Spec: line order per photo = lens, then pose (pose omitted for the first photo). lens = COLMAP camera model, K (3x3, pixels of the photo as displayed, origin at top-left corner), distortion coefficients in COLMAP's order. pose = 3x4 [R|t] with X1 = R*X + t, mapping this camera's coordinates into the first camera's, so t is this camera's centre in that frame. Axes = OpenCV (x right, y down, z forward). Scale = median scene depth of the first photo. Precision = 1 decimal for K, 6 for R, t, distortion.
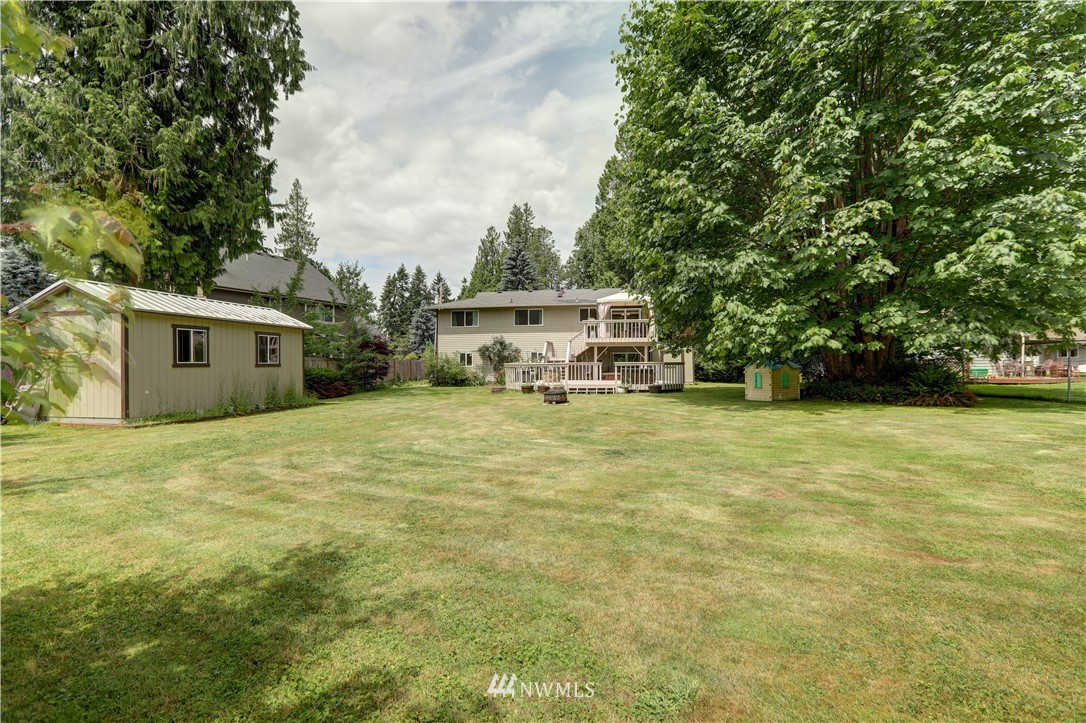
lens RADIAL K [[496.9, 0, 543.0], [0, 496.9, 361.5], [0, 0, 1]] dist [0.002869, 0.000856]
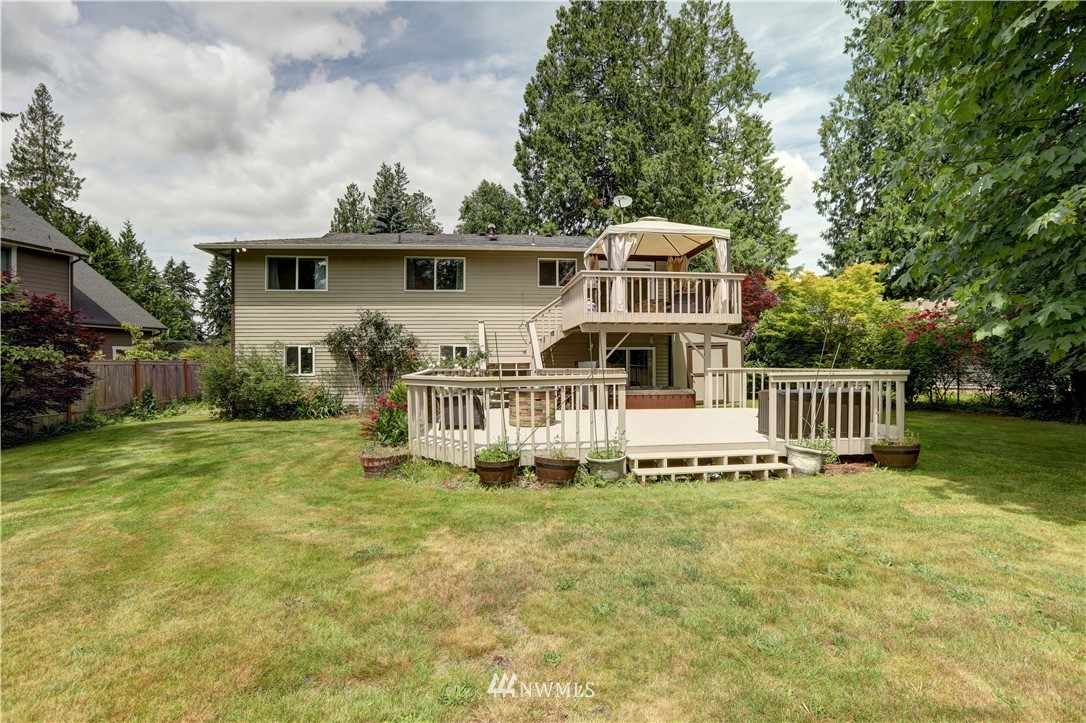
lens RADIAL K [[501.6, 0, 530.2], [0, 501.6, 349.7], [0, 0, 1]] dist [-0.003657, 0.000190]
pose [[0.970999, 0.004007, 0.239051, -0.023870], [0.000613, 0.999814, -0.019252, -0.001976], [-0.239083, 0.018840, 0.970816, 0.207817]]
